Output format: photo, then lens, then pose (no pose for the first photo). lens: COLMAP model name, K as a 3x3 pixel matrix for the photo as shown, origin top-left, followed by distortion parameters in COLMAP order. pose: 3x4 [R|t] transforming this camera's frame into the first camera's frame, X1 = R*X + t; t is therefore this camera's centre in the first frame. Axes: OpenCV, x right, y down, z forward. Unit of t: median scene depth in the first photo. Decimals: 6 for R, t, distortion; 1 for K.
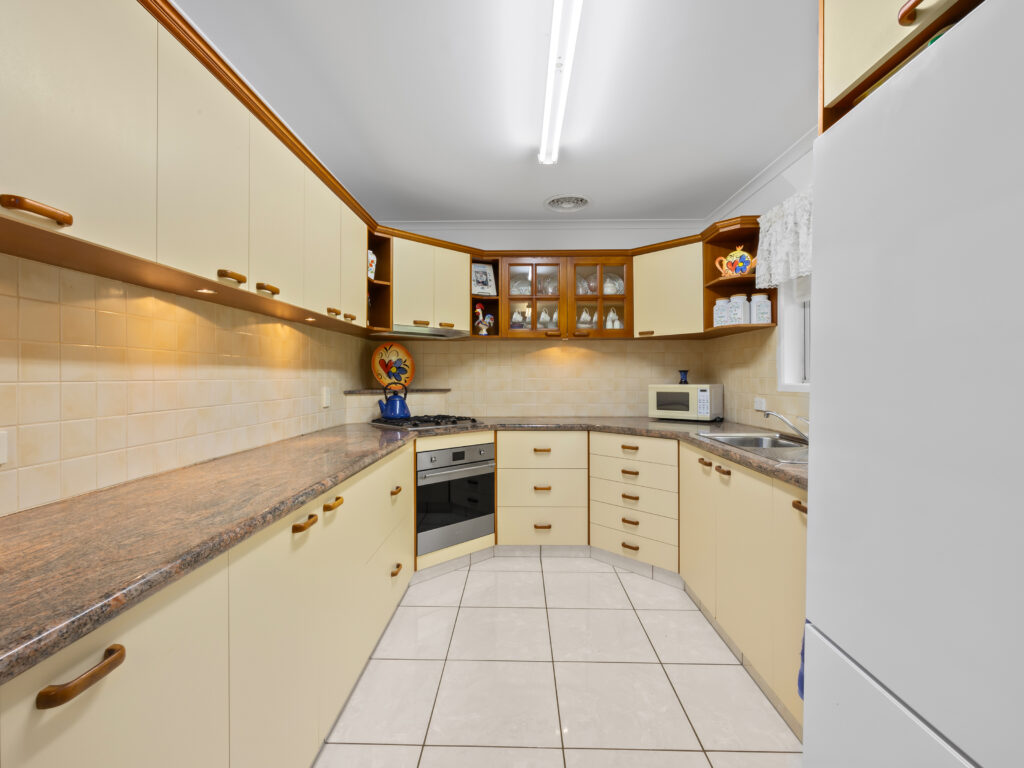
lens RADIAL K [[462.5, 0, 510.8], [0, 462.5, 376.2], [0, 0, 1]] dist [-0.001366, -0.000106]
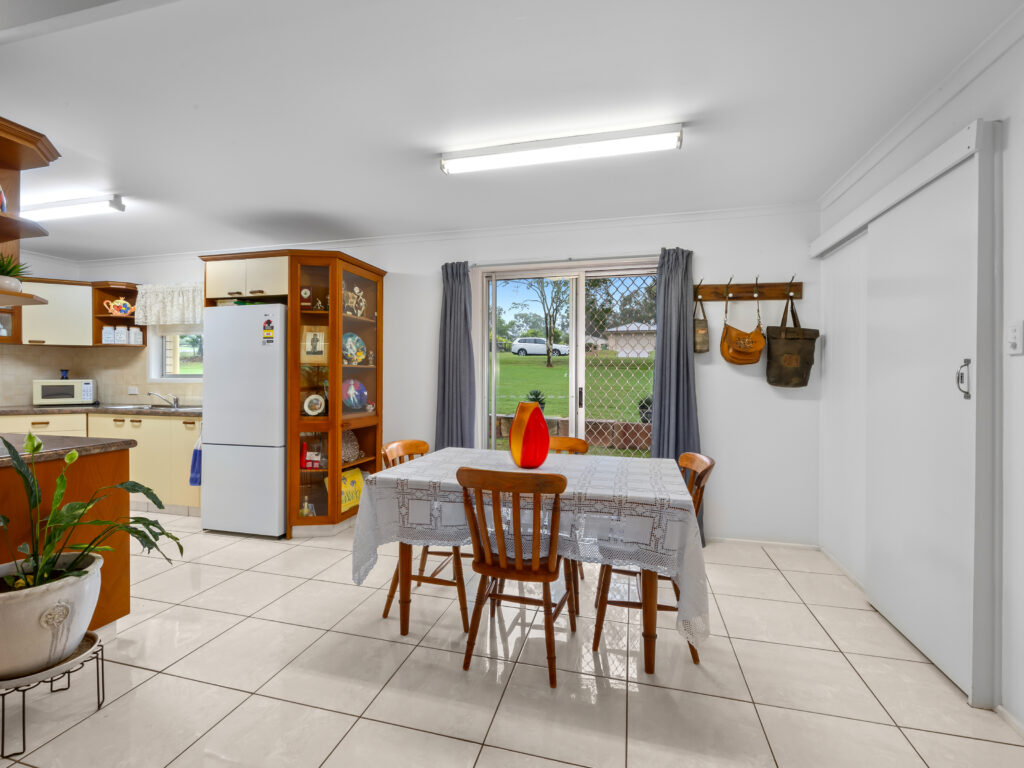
lens RADIAL K [[462.5, 0, 511.0], [0, 462.5, 378.8], [0, 0, 1]] dist [-0.001366, -0.000106]
pose [[0.232659, -0.001659, 0.972557, -0.795778], [-0.006894, 0.999971, 0.003355, 0.000982], [-0.972534, -0.007485, 0.232641, -0.755398]]
